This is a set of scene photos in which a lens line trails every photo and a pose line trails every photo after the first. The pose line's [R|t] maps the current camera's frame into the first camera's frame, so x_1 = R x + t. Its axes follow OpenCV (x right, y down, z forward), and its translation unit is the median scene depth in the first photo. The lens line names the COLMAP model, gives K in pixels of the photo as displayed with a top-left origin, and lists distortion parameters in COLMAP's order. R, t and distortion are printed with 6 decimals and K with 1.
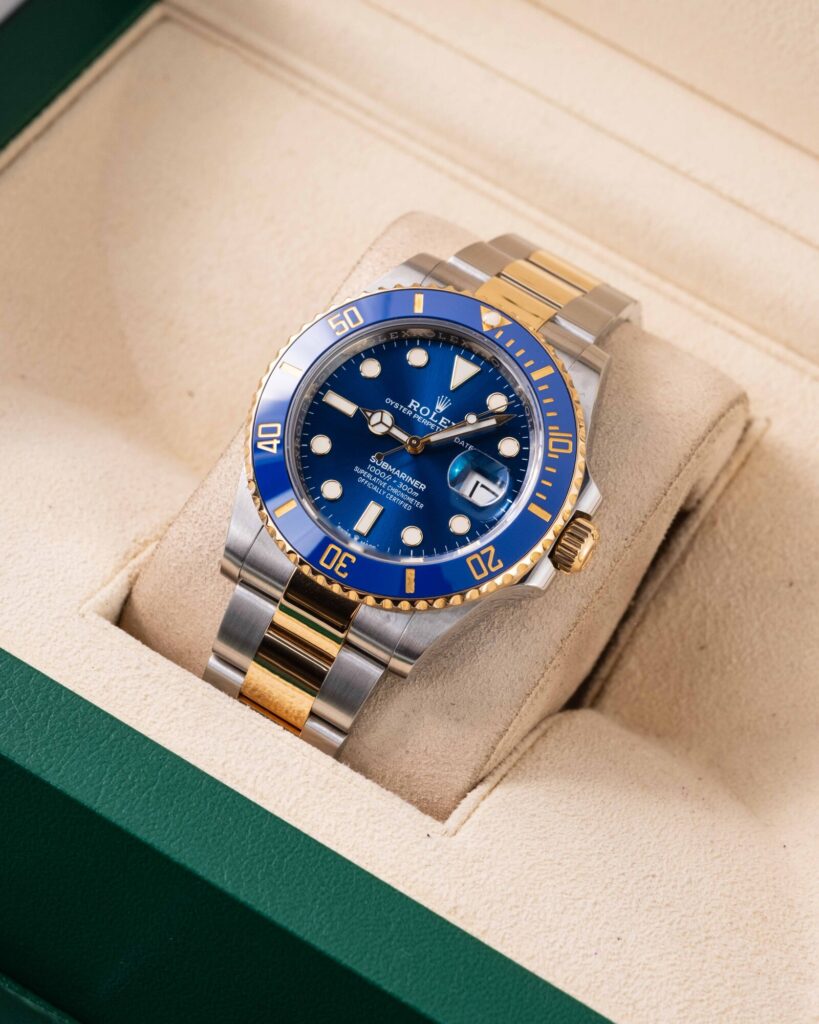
lens RADIAL K [[4277.9, 0, 376.5], [0, 4277.9, 466.0], [0, 0, 1]] dist [0.274617, 0.000000]
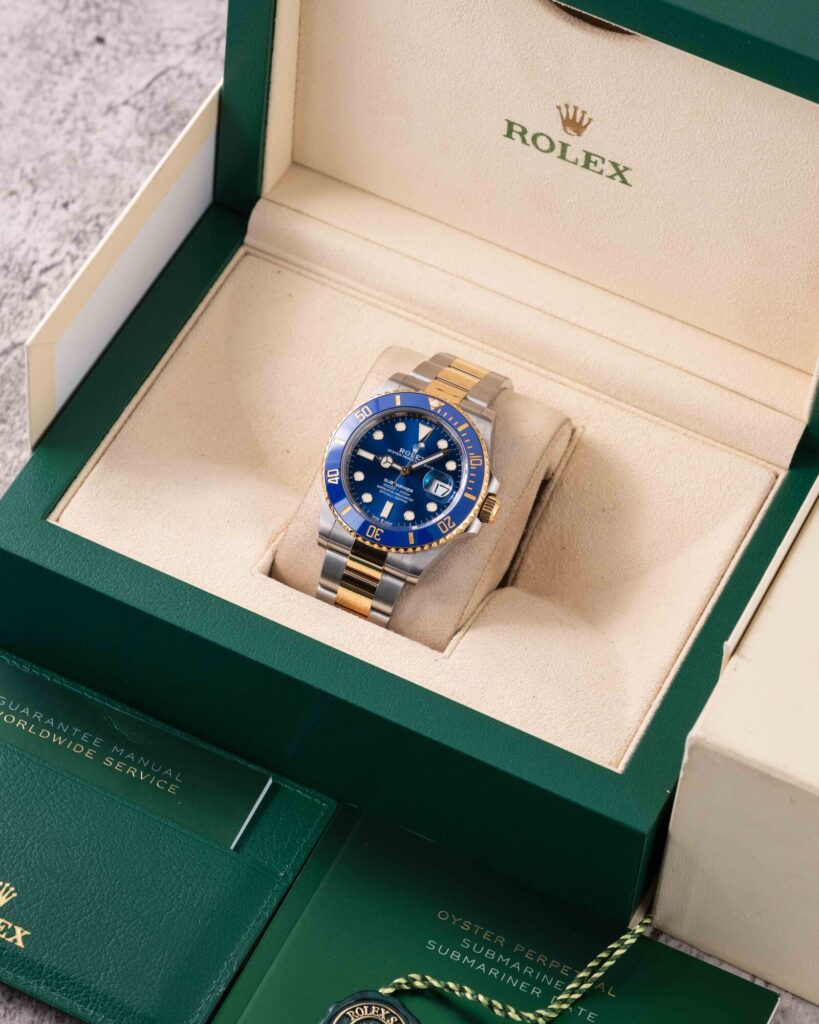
lens RADIAL K [[4277.9, 0, 407.6], [0, 4277.9, 513.1], [0, 0, 1]] dist [0.274617, 0.000000]
pose [[0.991594, -0.129382, -0.000907, 0.009344], [0.129280, 0.990479, 0.047305, -0.080443], [-0.005222, -0.047024, 0.998880, -1.022269]]
